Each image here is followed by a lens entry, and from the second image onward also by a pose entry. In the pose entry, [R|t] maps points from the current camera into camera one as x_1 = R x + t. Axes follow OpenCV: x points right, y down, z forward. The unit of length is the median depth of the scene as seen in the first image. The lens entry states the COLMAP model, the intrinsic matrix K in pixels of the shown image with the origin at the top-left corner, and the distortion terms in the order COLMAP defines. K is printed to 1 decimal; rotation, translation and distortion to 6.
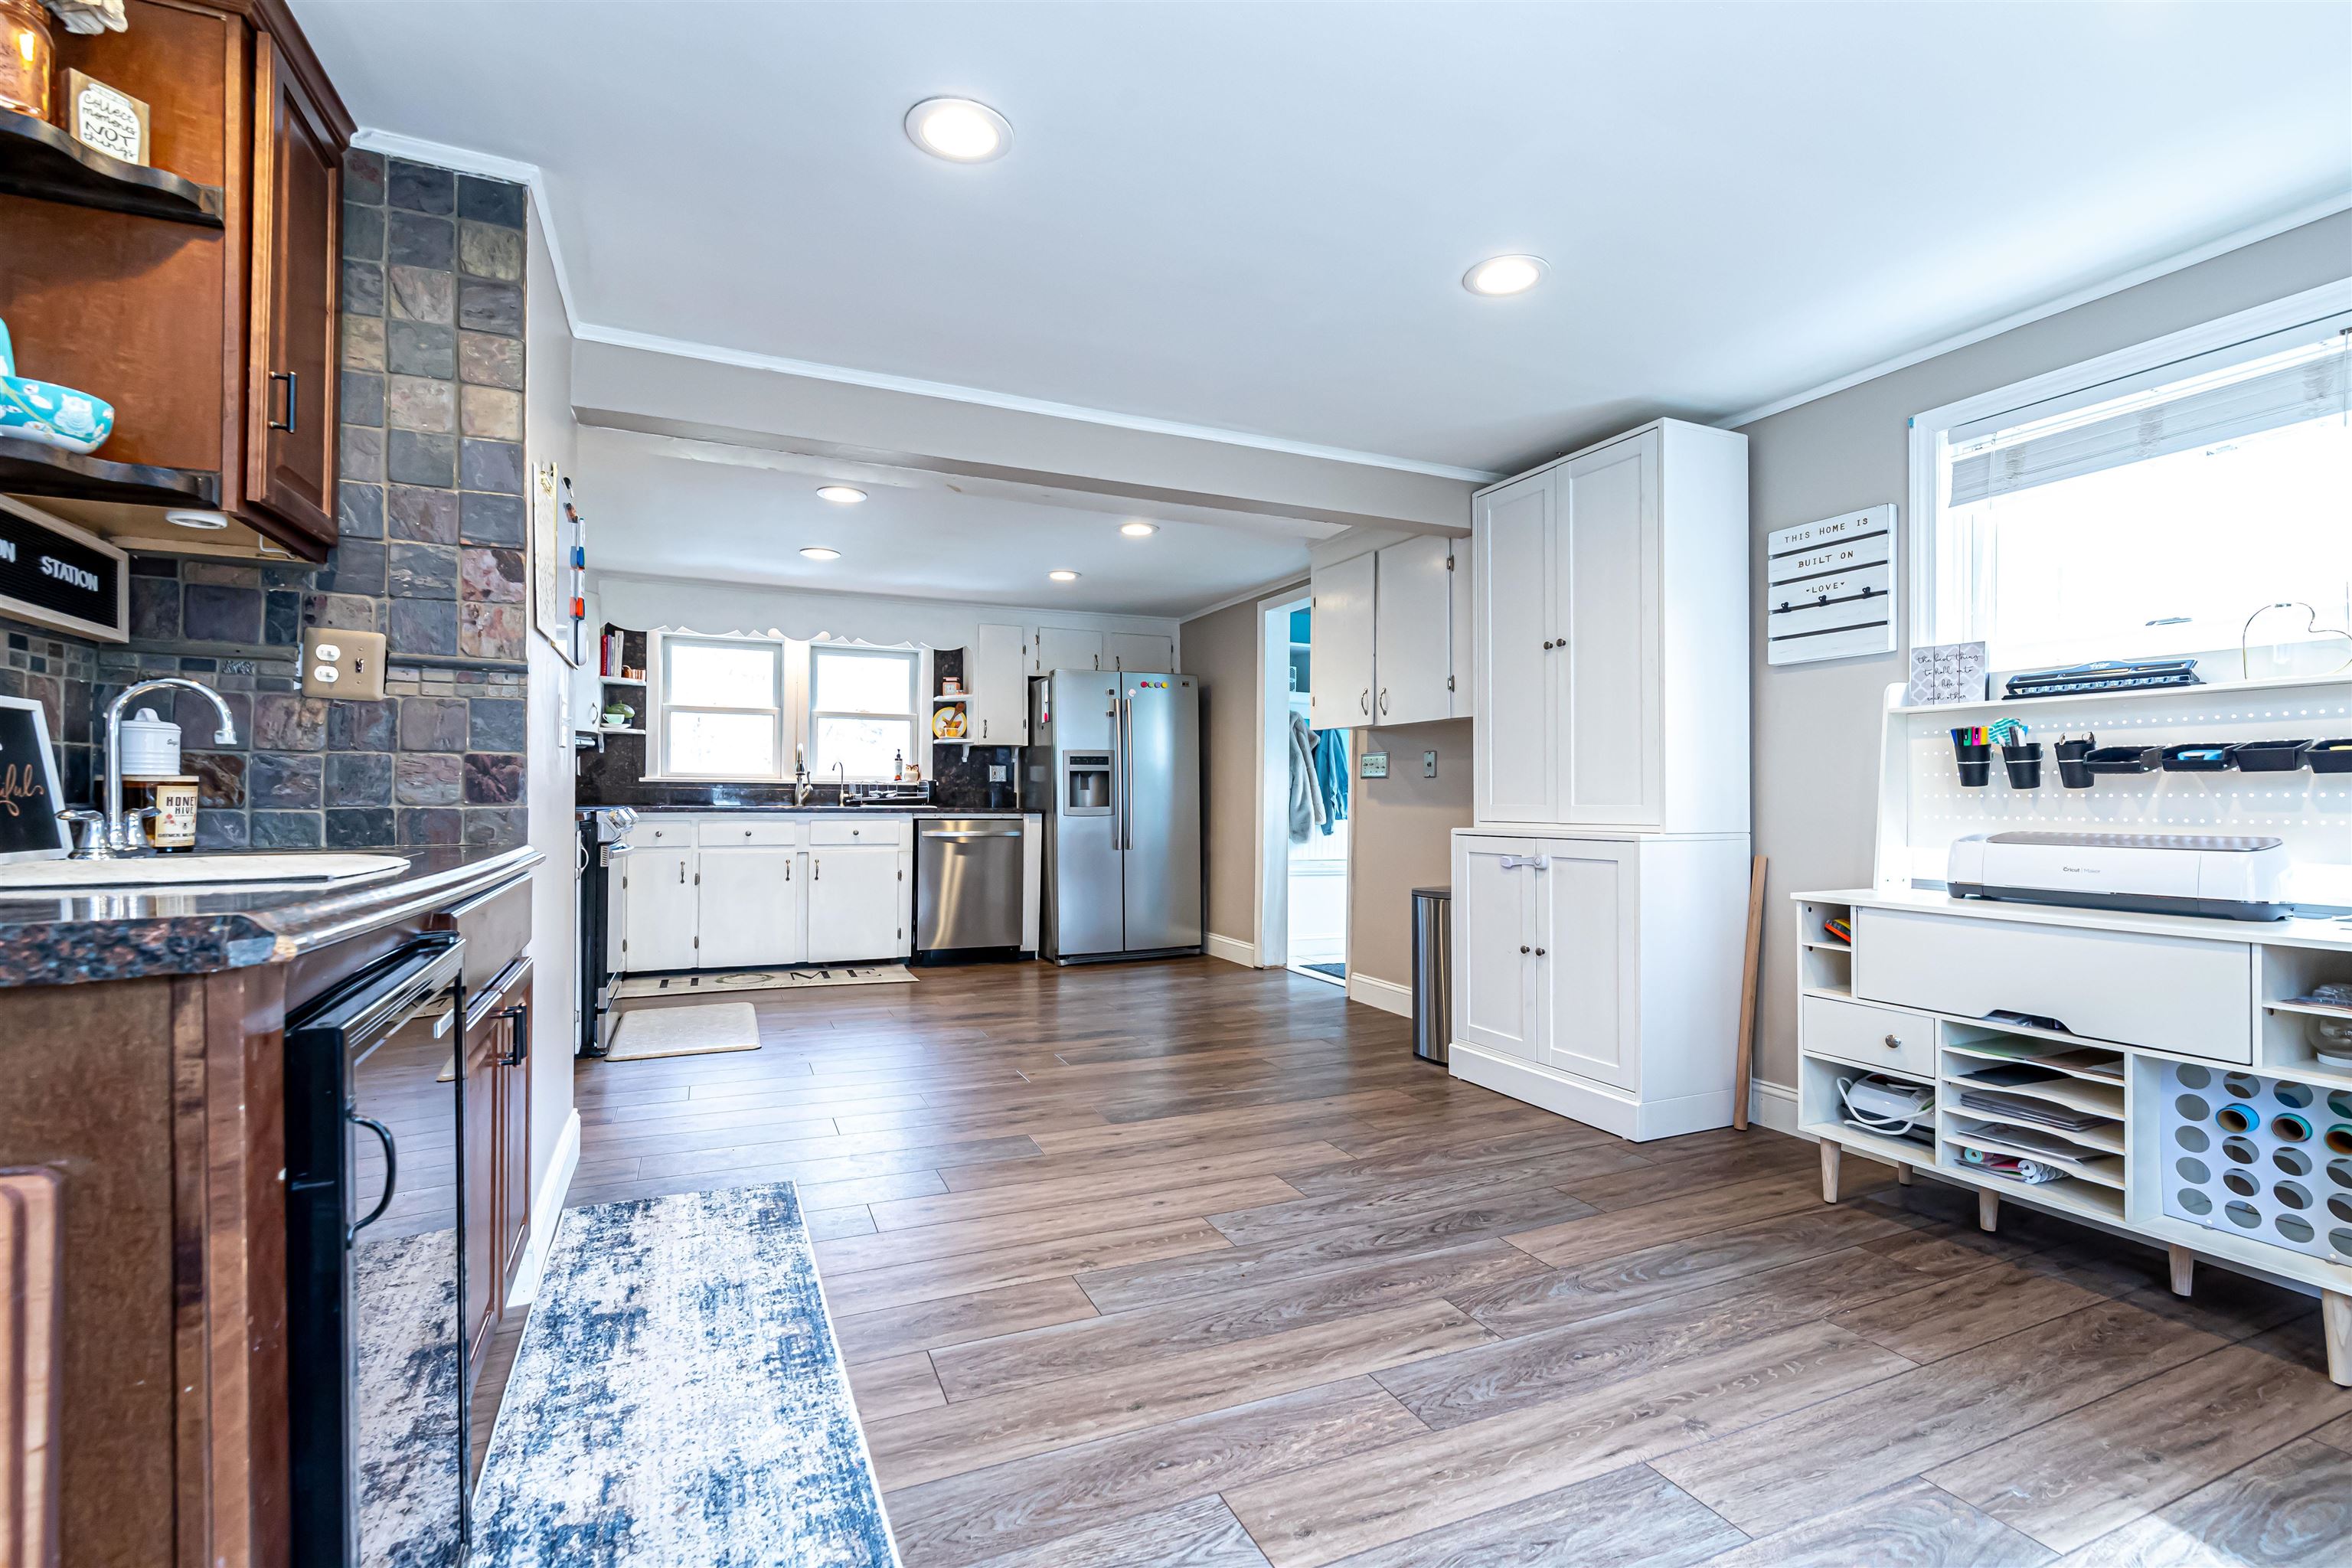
lens RADIAL K [[1009.2, 0, 1107.1], [0, 1009.2, 784.8], [0, 0, 1]] dist [0.002627, -0.000053]
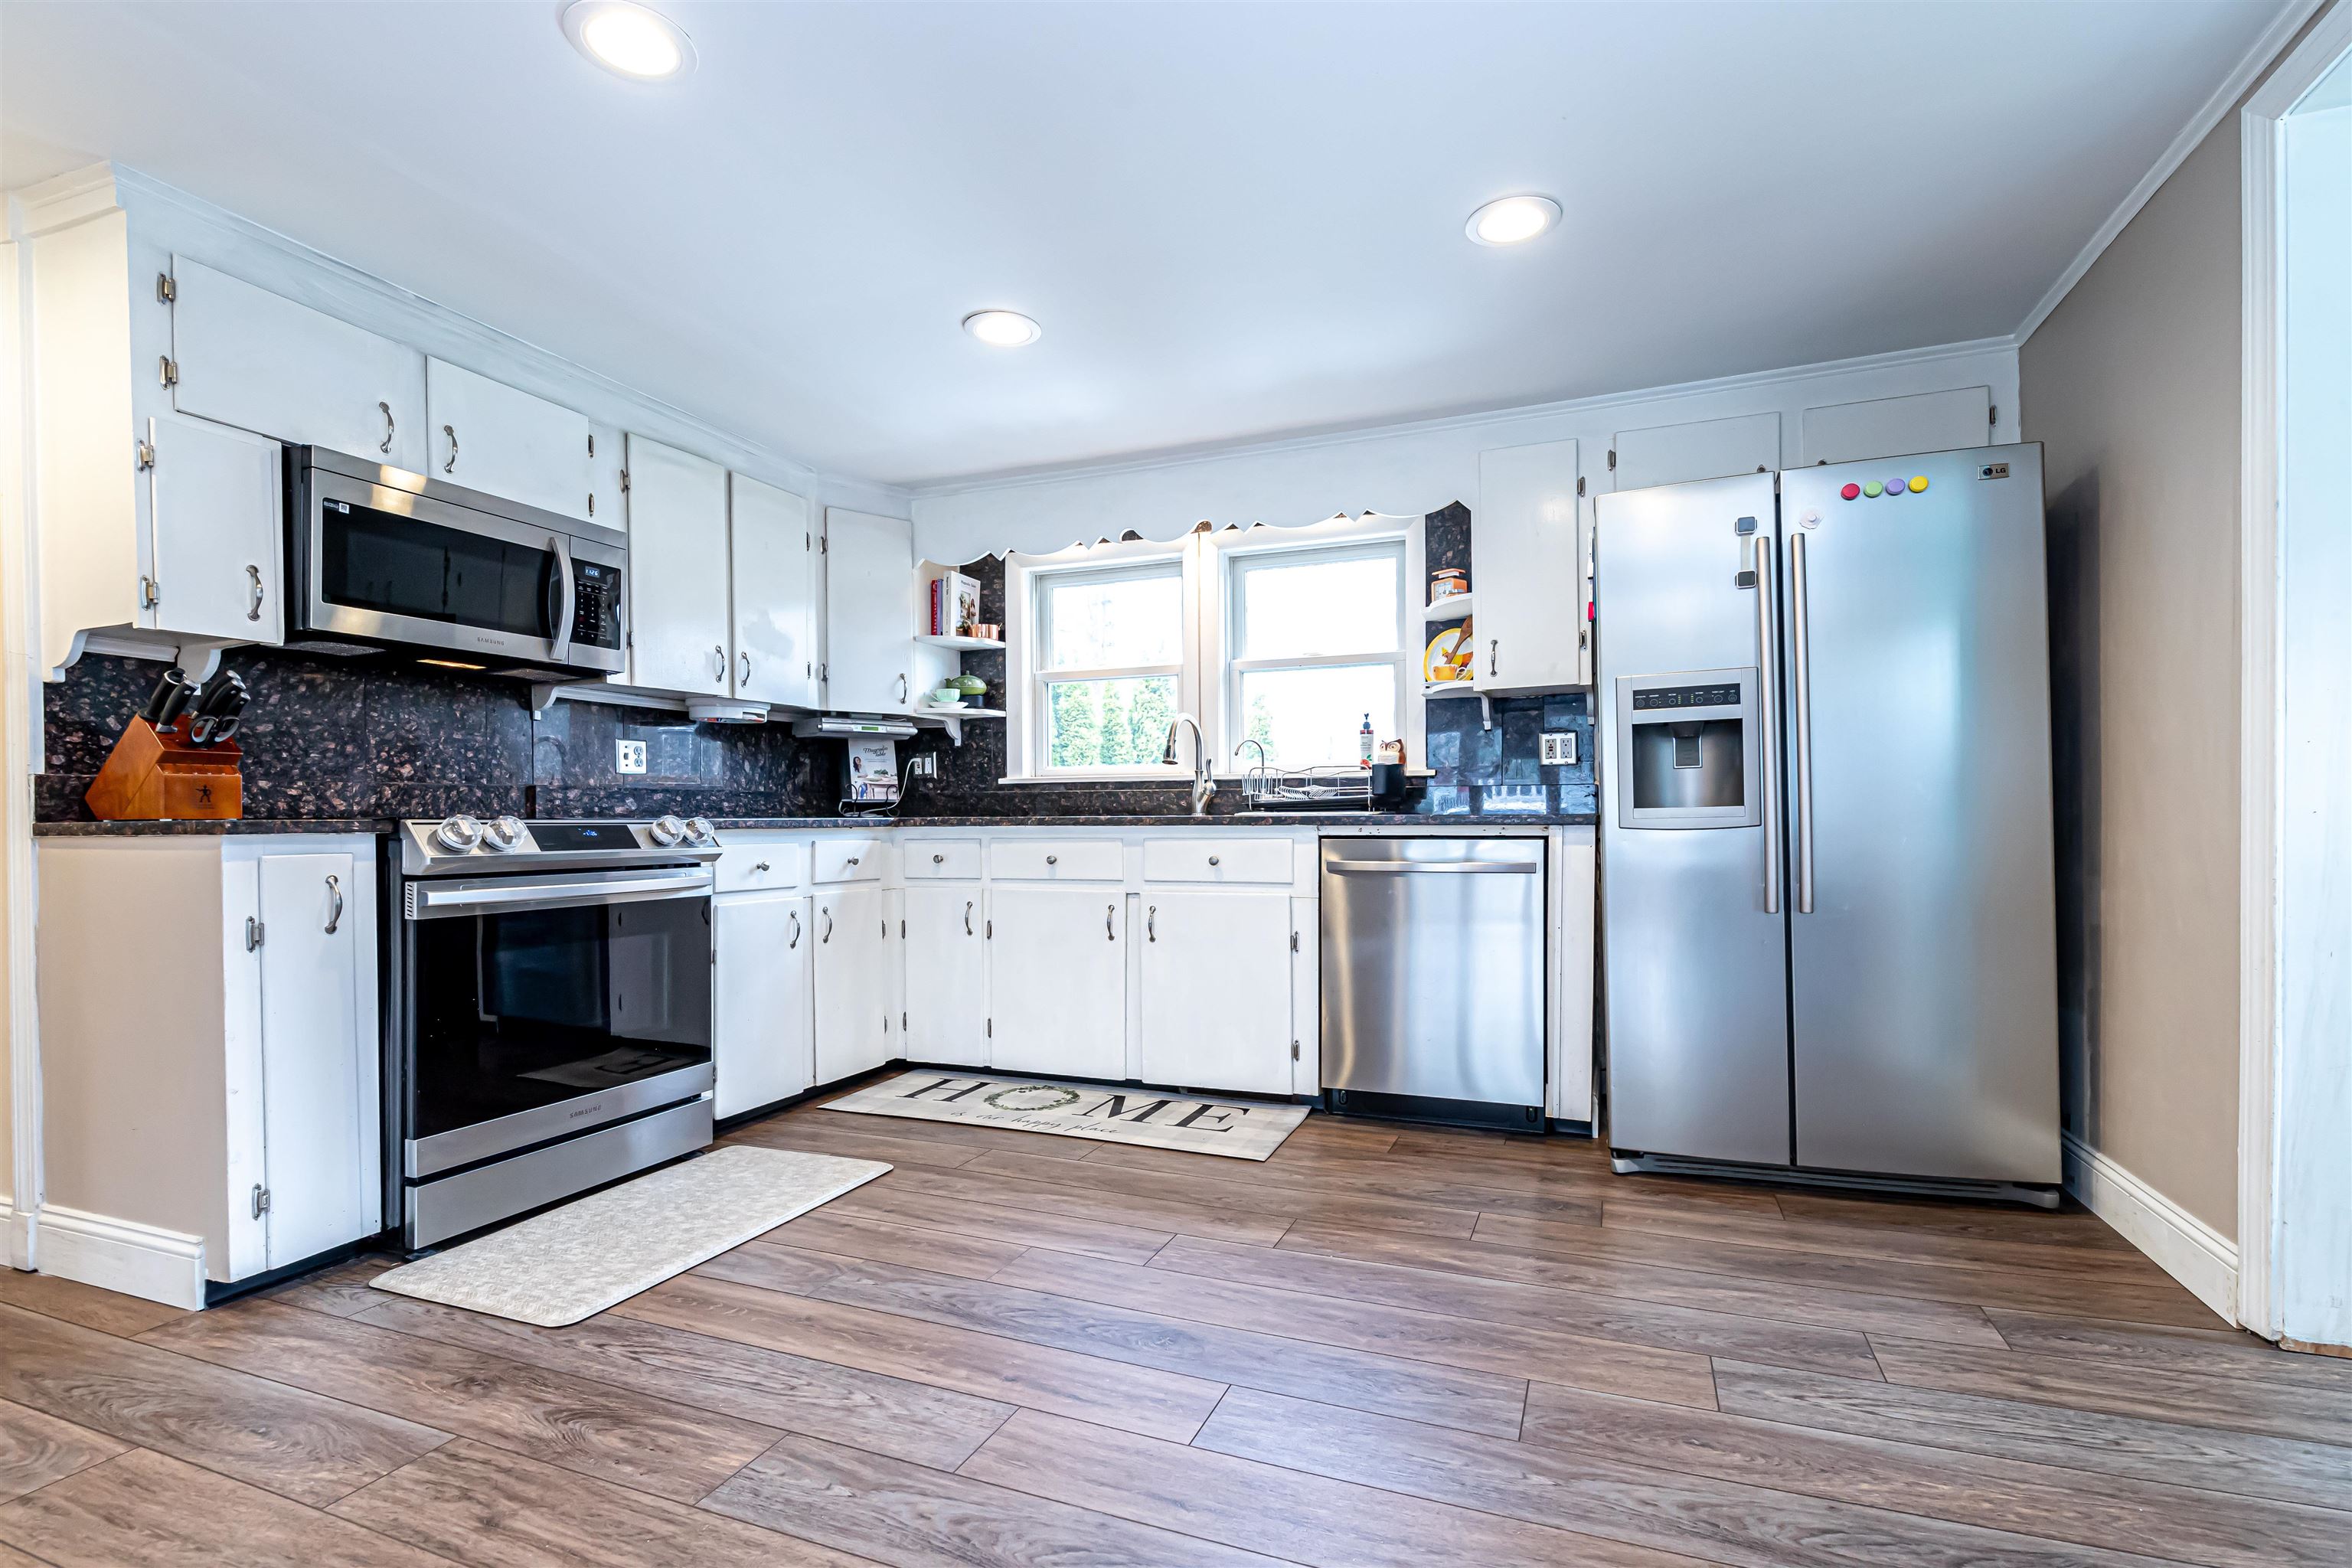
lens RADIAL K [[985.2, 0, 1252.9], [0, 985.2, 820.7], [0, 0, 1]] dist [-0.001245, -0.000140]
pose [[0.739382, -0.011933, -0.673181, 0.123760], [0.021115, 0.999762, 0.005469, 0.021276], [0.672955, -0.018258, 0.739458, 0.572505]]
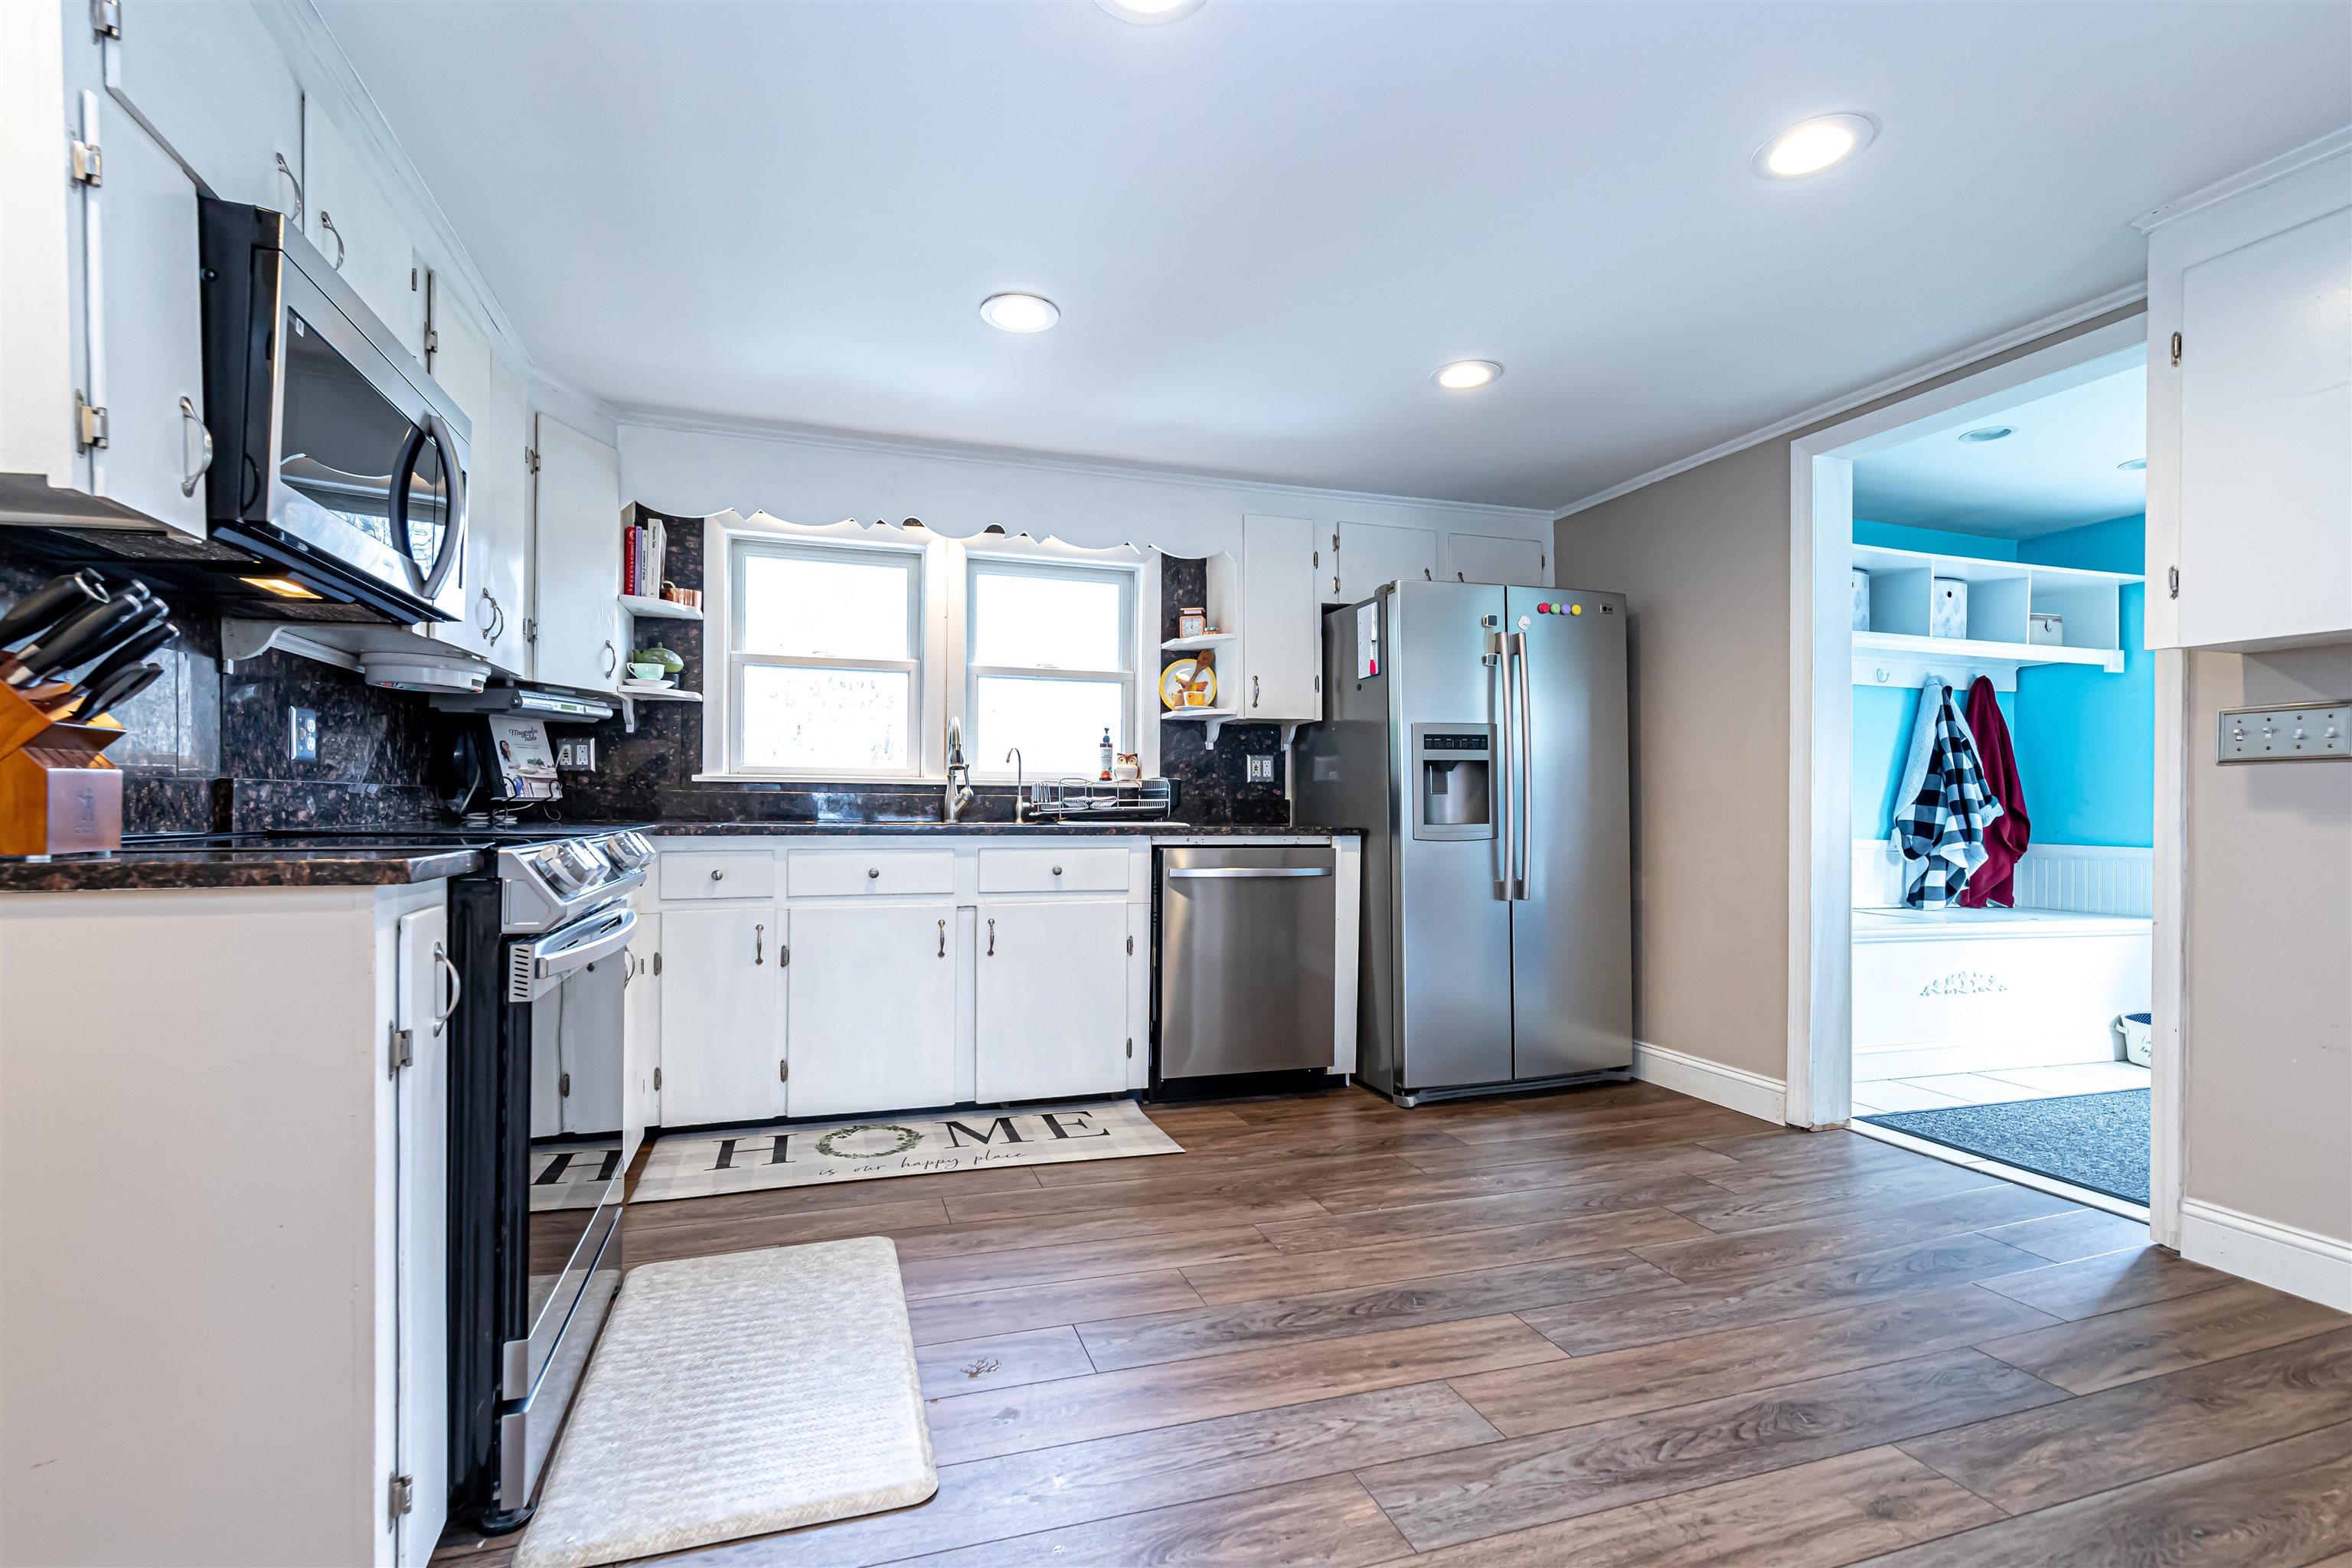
lens RADIAL K [[990.0, 0, 1071.1], [0, 990.0, 800.4], [0, 0, 1]] dist [-0.001192, -0.000387]
pose [[0.992875, -0.001162, -0.119154, -0.163997], [0.001886, 0.999980, 0.005963, 0.004793], [0.119144, -0.006145, 0.992858, 0.424594]]
